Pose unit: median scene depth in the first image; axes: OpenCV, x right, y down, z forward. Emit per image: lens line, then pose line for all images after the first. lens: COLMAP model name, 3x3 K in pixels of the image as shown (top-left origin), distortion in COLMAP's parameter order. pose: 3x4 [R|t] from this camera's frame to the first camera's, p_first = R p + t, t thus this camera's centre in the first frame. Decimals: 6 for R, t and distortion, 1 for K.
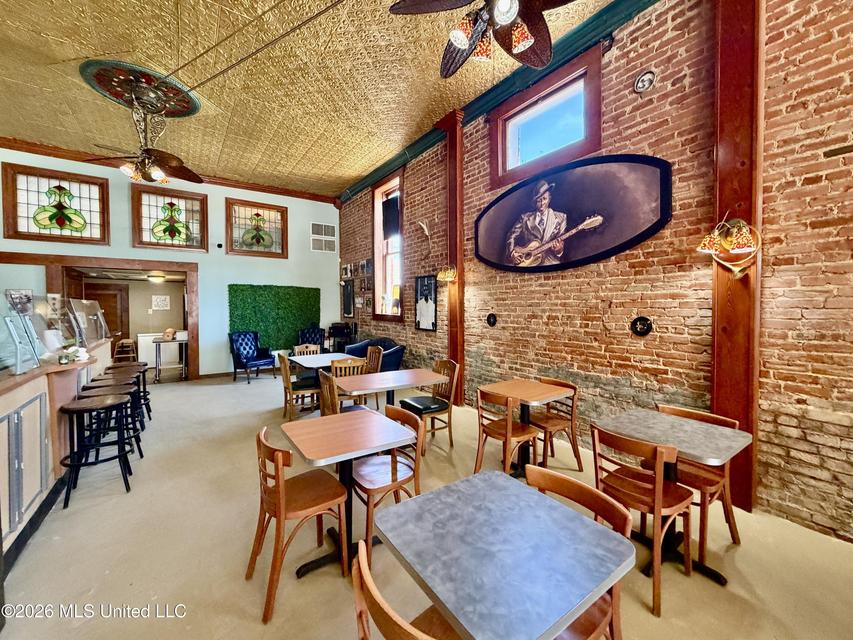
lens RADIAL K [[346.7, 0, 424.4], [0, 346.7, 314.1], [0, 0, 1]] dist [-0.000763, 0.000195]
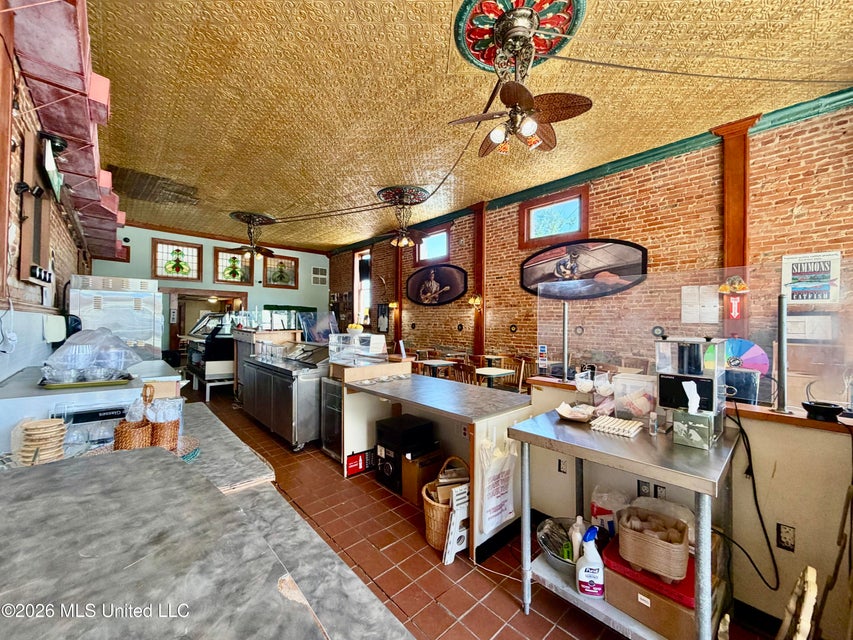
lens RADIAL K [[340.2, 0, 424.8], [0, 340.2, 321.0], [0, 0, 1]] dist [-0.000358, 0.000073]
pose [[0.992071, 0.014733, 0.124813, -0.002462], [-0.011531, 0.999586, -0.026342, 0.029893], [-0.125150, 0.024694, 0.991831, -0.845292]]
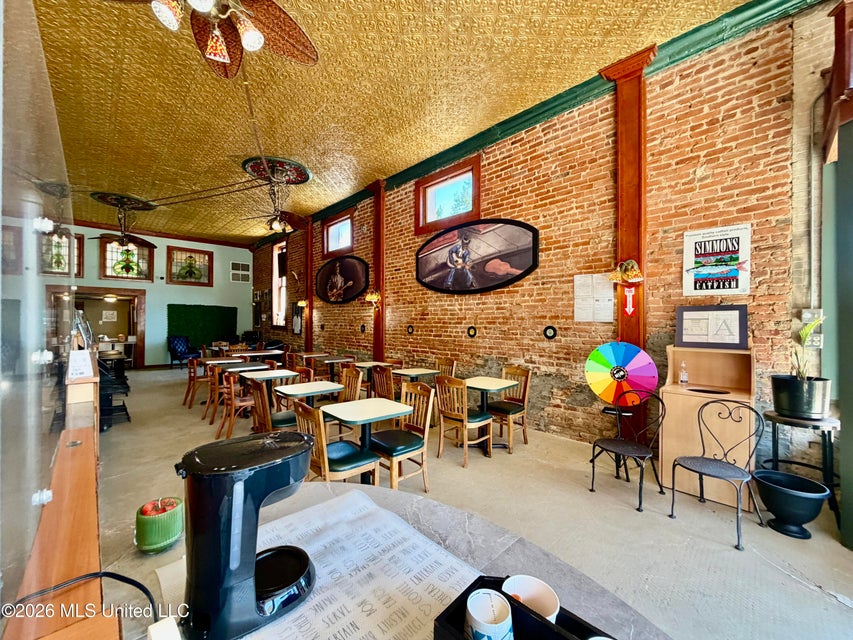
lens RADIAL K [[340.2, 0, 424.8], [0, 340.2, 321.0], [0, 0, 1]] dist [-0.000358, 0.000073]
pose [[0.987711, 0.009948, 0.155978, 0.339243], [-0.005509, 0.999568, -0.028864, 0.024682], [-0.156197, 0.027650, 0.987339, -0.701107]]
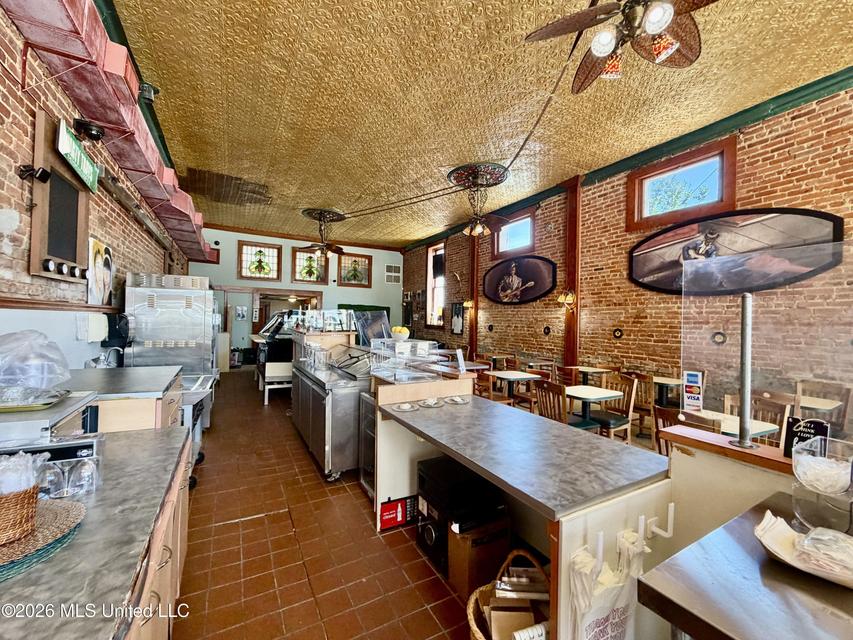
lens RADIAL K [[352.1, 0, 424.7], [0, 352.1, 319.8], [0, 0, 1]] dist [-0.001141, 0.000339]
pose [[0.993559, 0.024406, -0.110656, 0.034244], [-0.027403, 0.999295, -0.025644, 0.023383], [0.109952, 0.028511, 0.993528, -0.720785]]
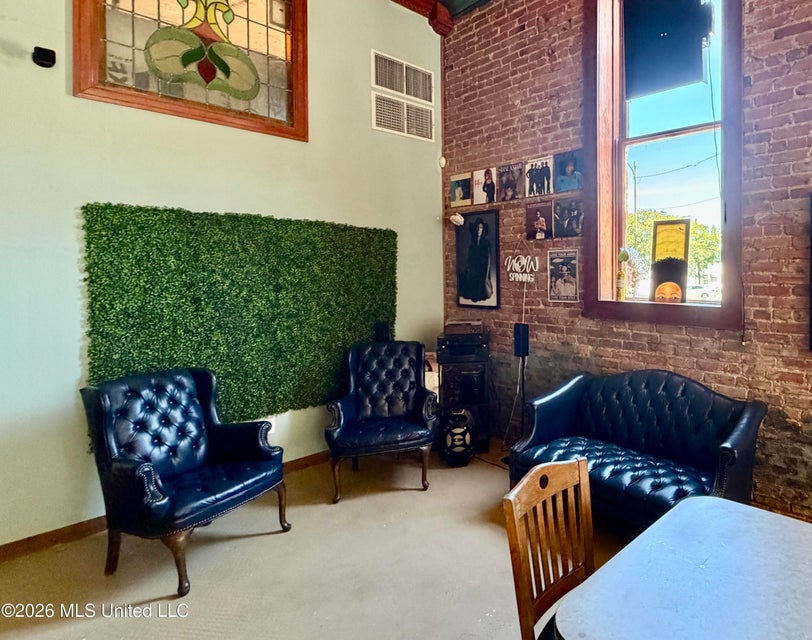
lens RADIAL K [[477.7, 0, 593.4], [0, 477.7, 275.7], [0, 0, 1]] dist [-0.001652, 0.001110]
pose [[0.955026, -0.004174, 0.296494, -0.341515], [0.010246, 0.999768, -0.018930, -0.020086], [-0.296346, 0.021116, 0.954847, 0.607317]]
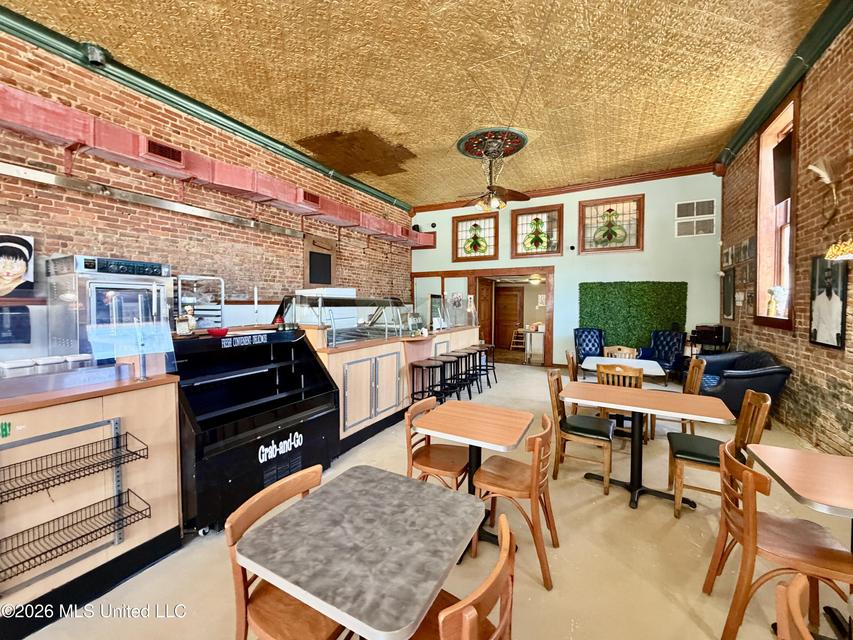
lens RADIAL K [[346.7, 0, 424.4], [0, 346.7, 314.1], [0, 0, 1]] dist [-0.000763, 0.000195]
pose [[0.445191, 0.032122, -0.894859, 0.210755], [-0.024695, 0.999417, 0.023590, -0.004538], [0.895095, 0.011596, 0.445724, 0.119085]]
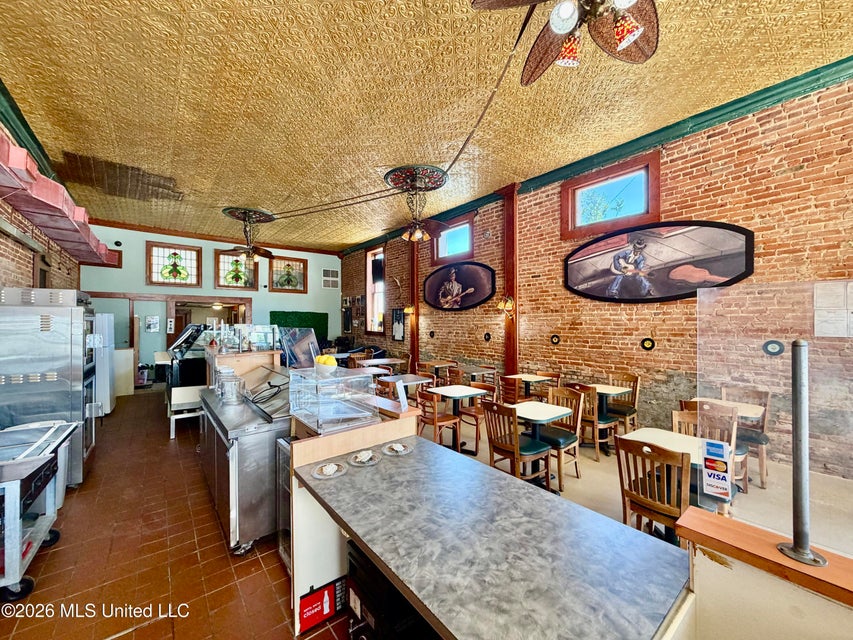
lens RADIAL K [[340.2, 0, 424.8], [0, 340.2, 321.0], [0, 0, 1]] dist [-0.000358, 0.000073]
pose [[0.998340, 0.002896, 0.057530, 0.035017], [-0.001356, 0.999640, -0.026804, -0.004704], [-0.057586, 0.026682, 0.997984, -0.633004]]
